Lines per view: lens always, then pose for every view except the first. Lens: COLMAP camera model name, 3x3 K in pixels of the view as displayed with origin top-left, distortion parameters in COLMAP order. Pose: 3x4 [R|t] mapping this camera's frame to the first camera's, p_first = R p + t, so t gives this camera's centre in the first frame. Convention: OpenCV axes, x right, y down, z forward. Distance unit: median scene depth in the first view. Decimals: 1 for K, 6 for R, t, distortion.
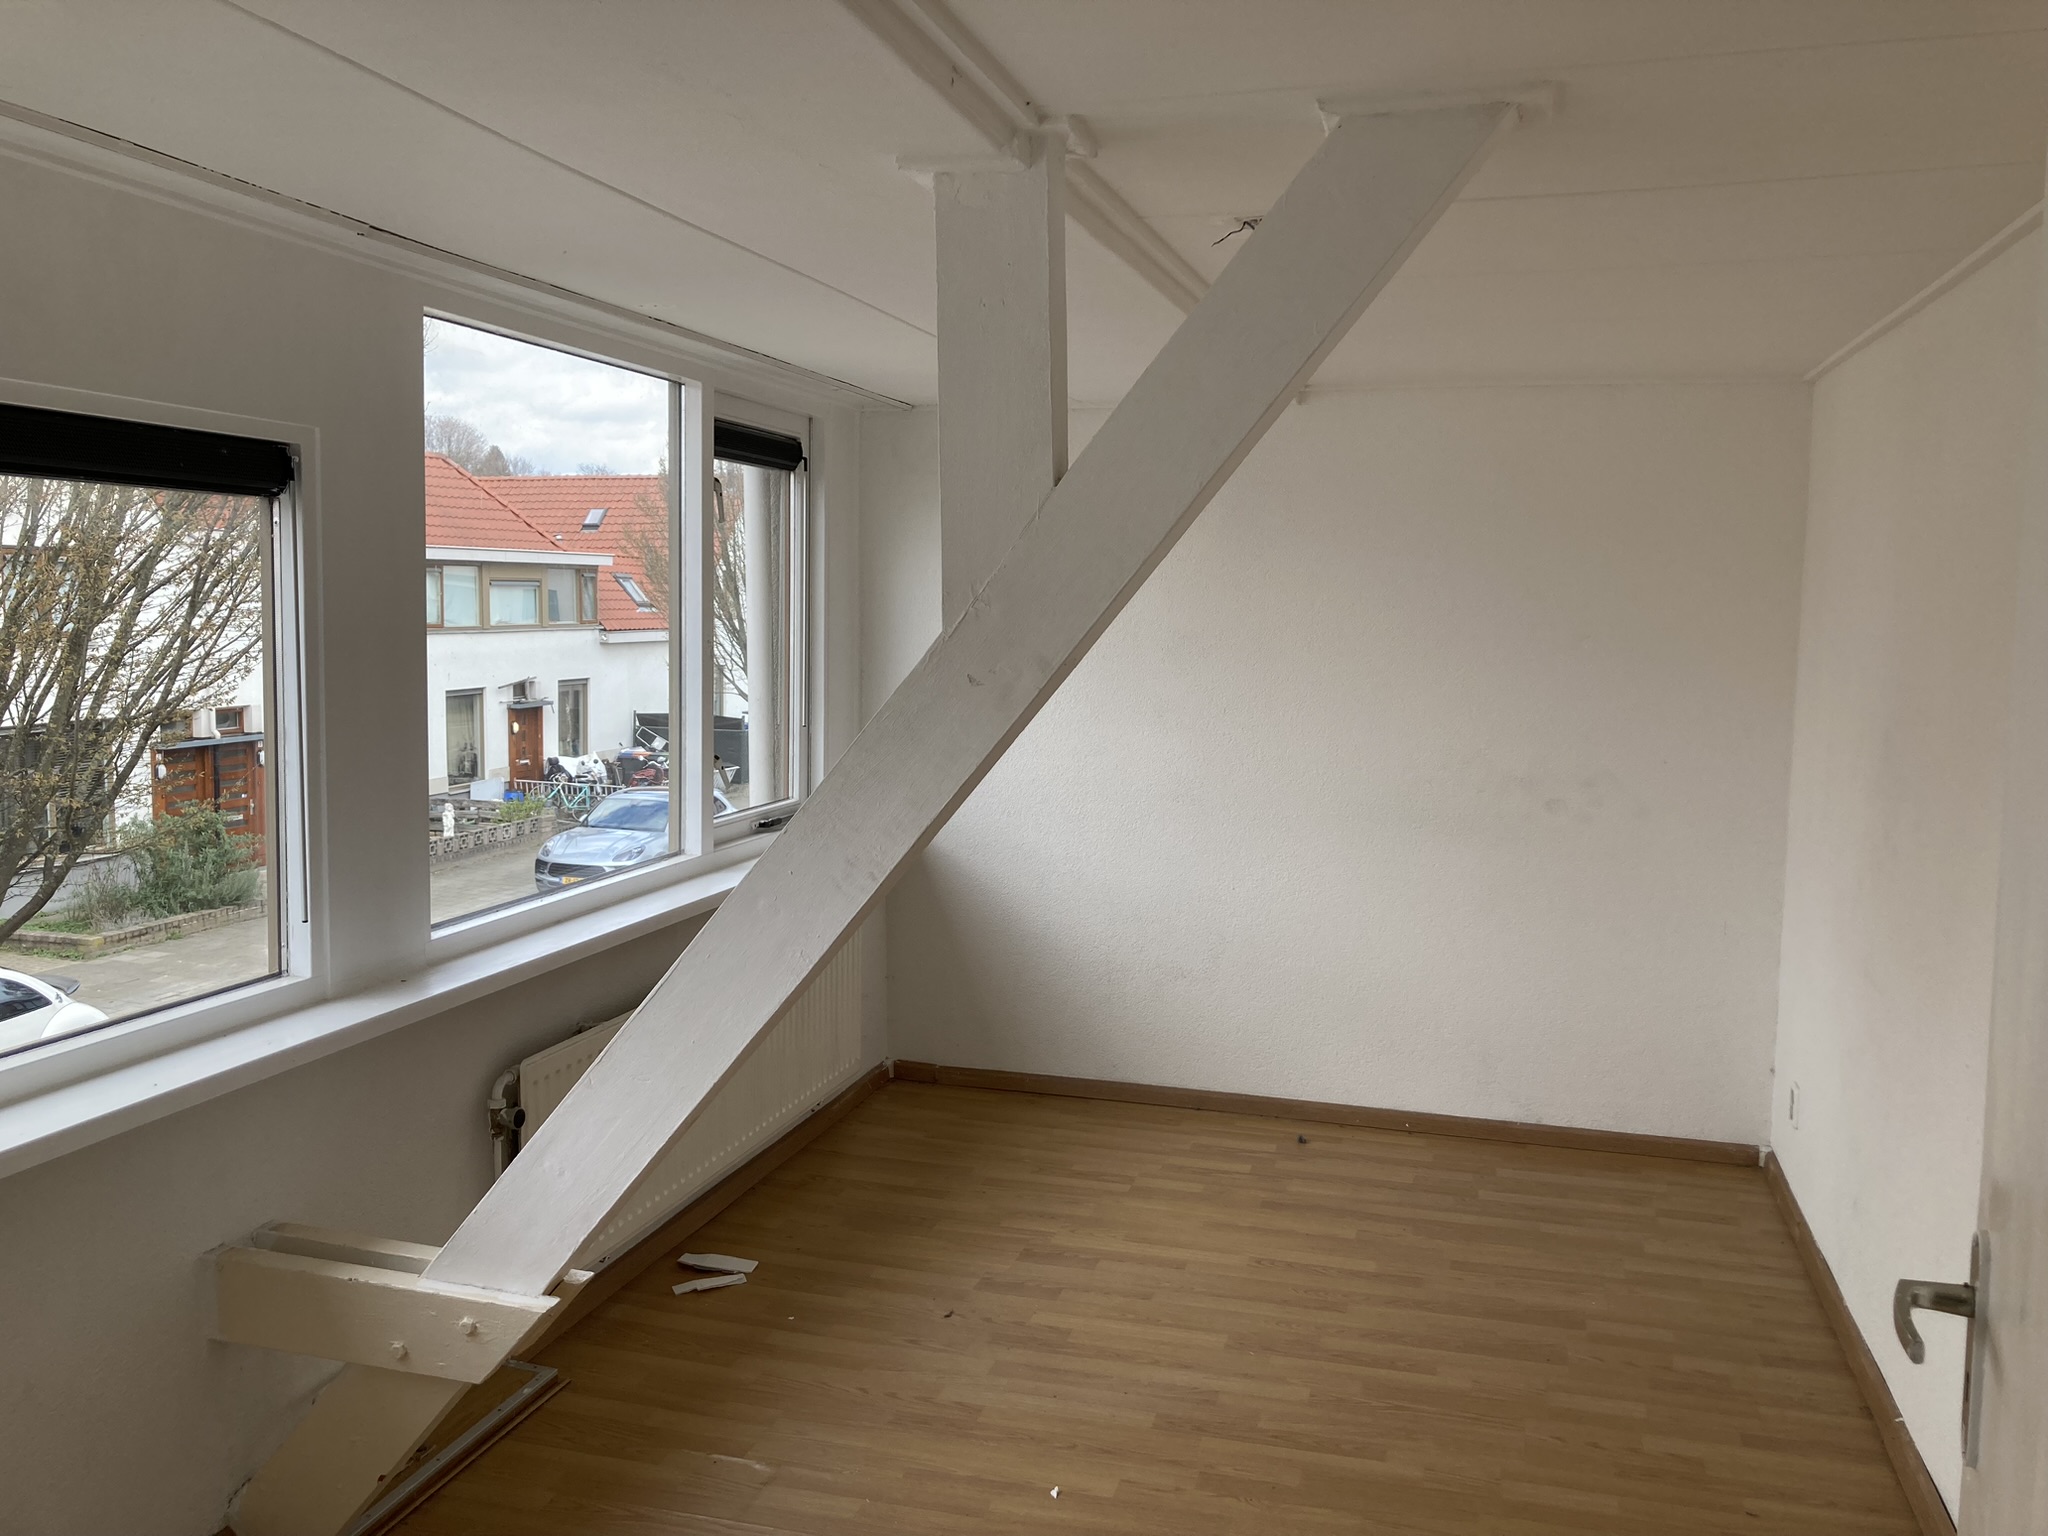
lens RADIAL K [[1676.6, 0, 1023.4], [0, 1676.6, 762.3], [0, 0, 1]] dist [0.004956, -0.000463]
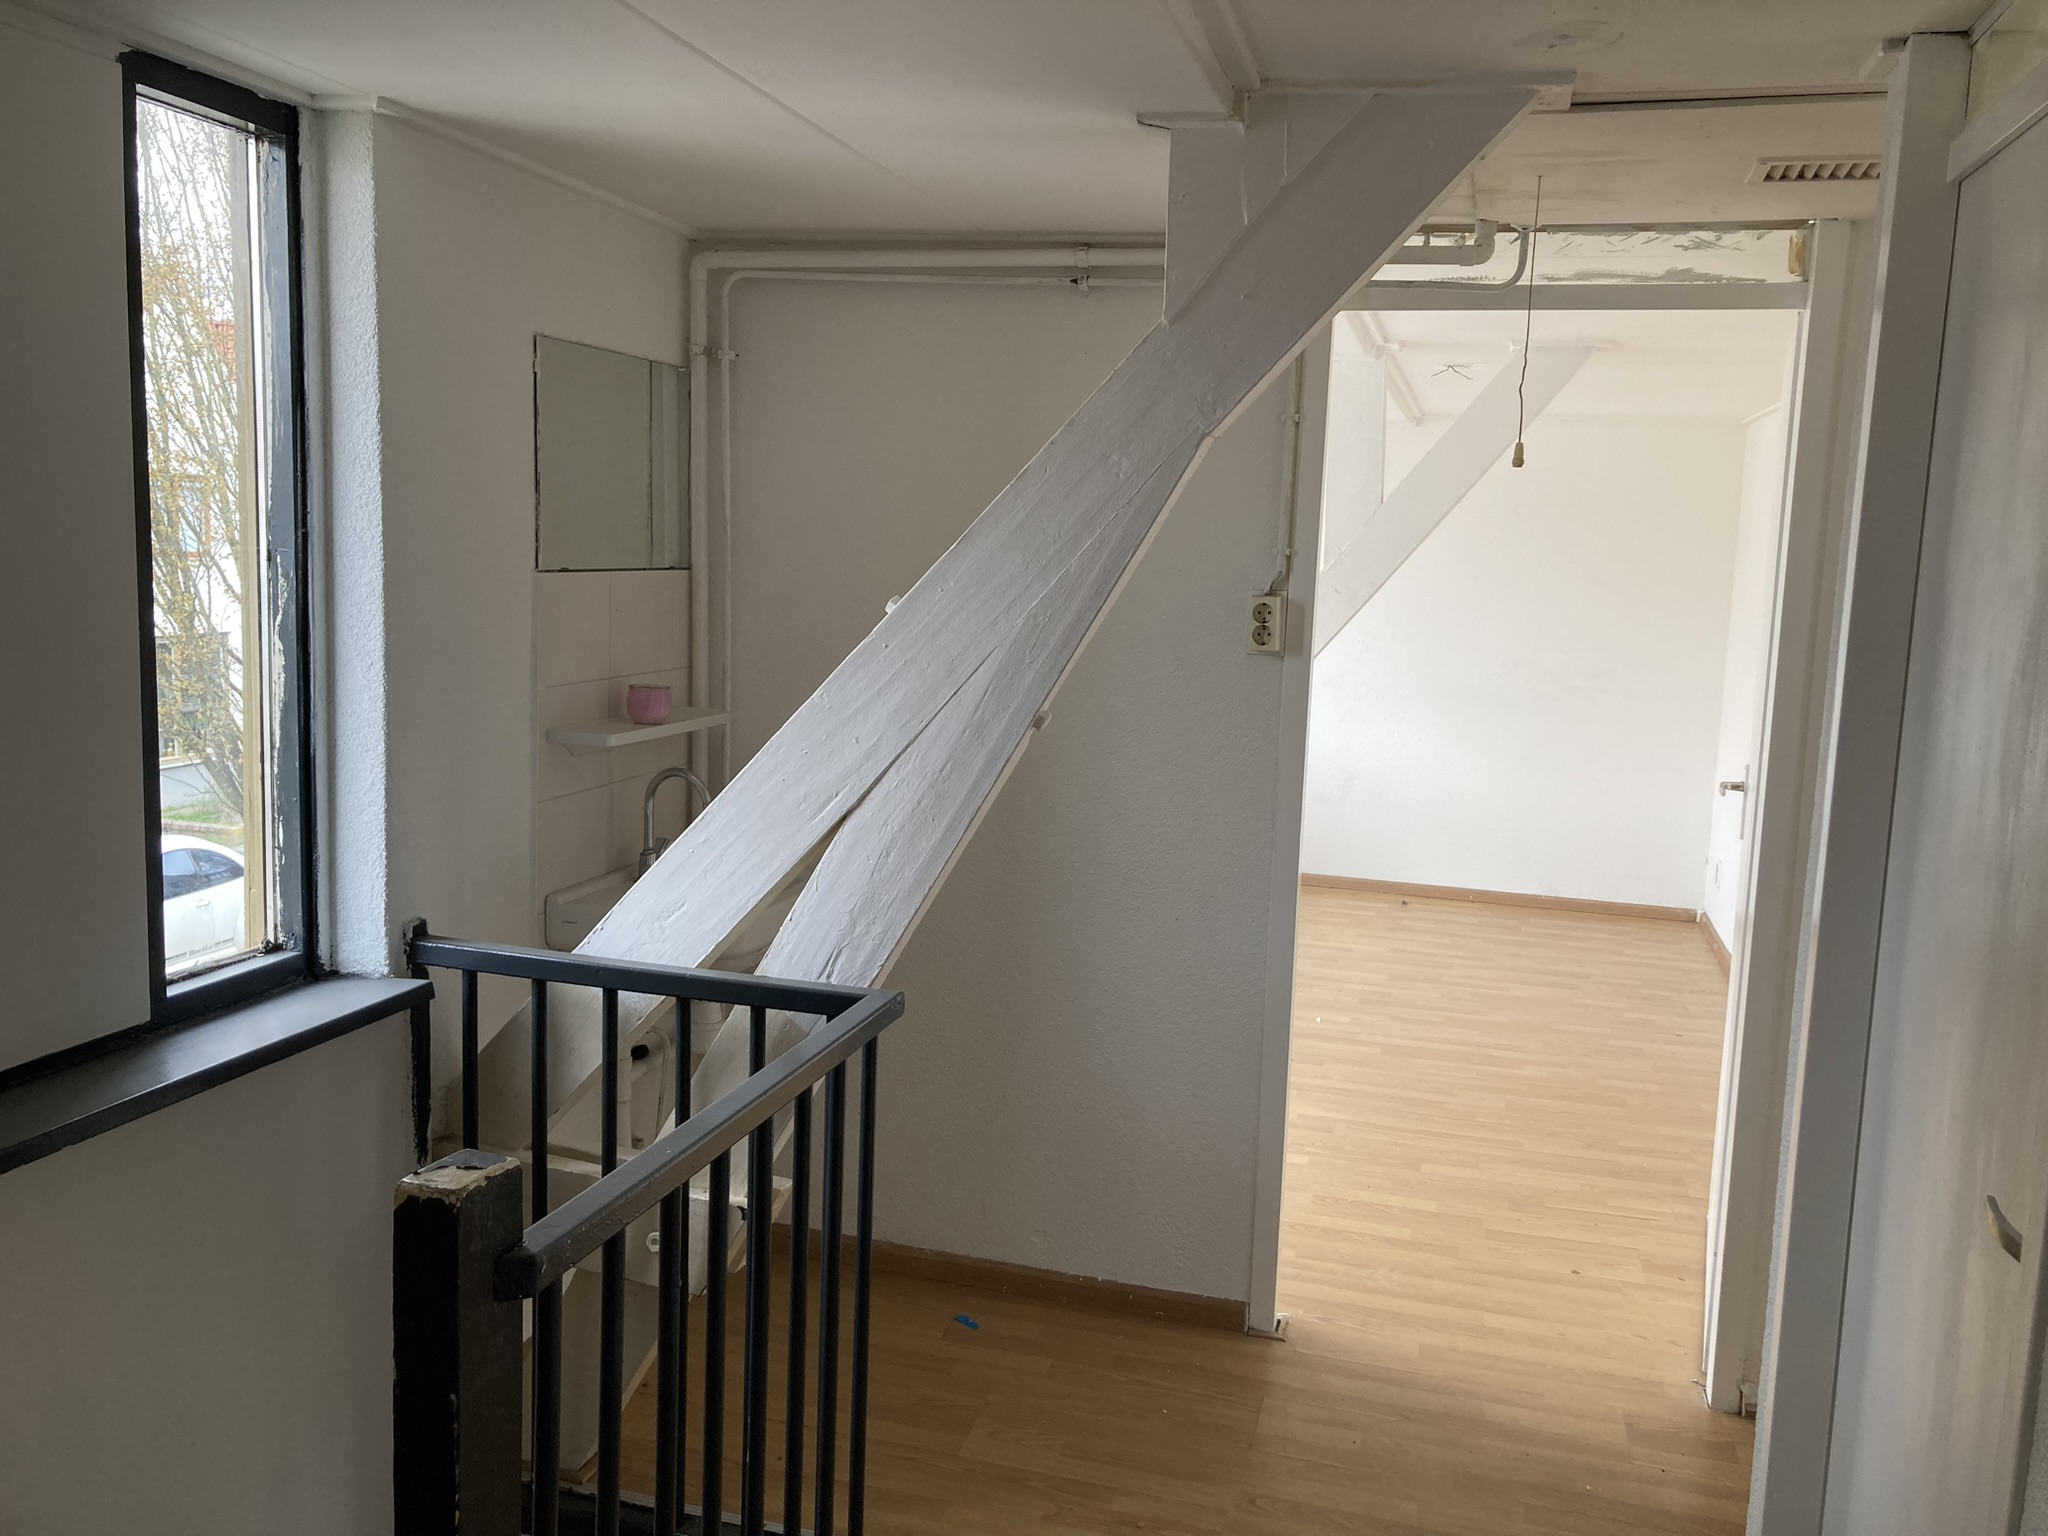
lens RADIAL K [[1676.6, 0, 1023.5], [0, 1676.6, 767.7], [0, 0, 1]] dist [0.004956, -0.000463]
pose [[0.999660, 0.021033, 0.015401, -0.249397], [-0.021635, 0.998965, 0.040022, 0.054024], [-0.014544, -0.040342, 0.999080, -0.632691]]
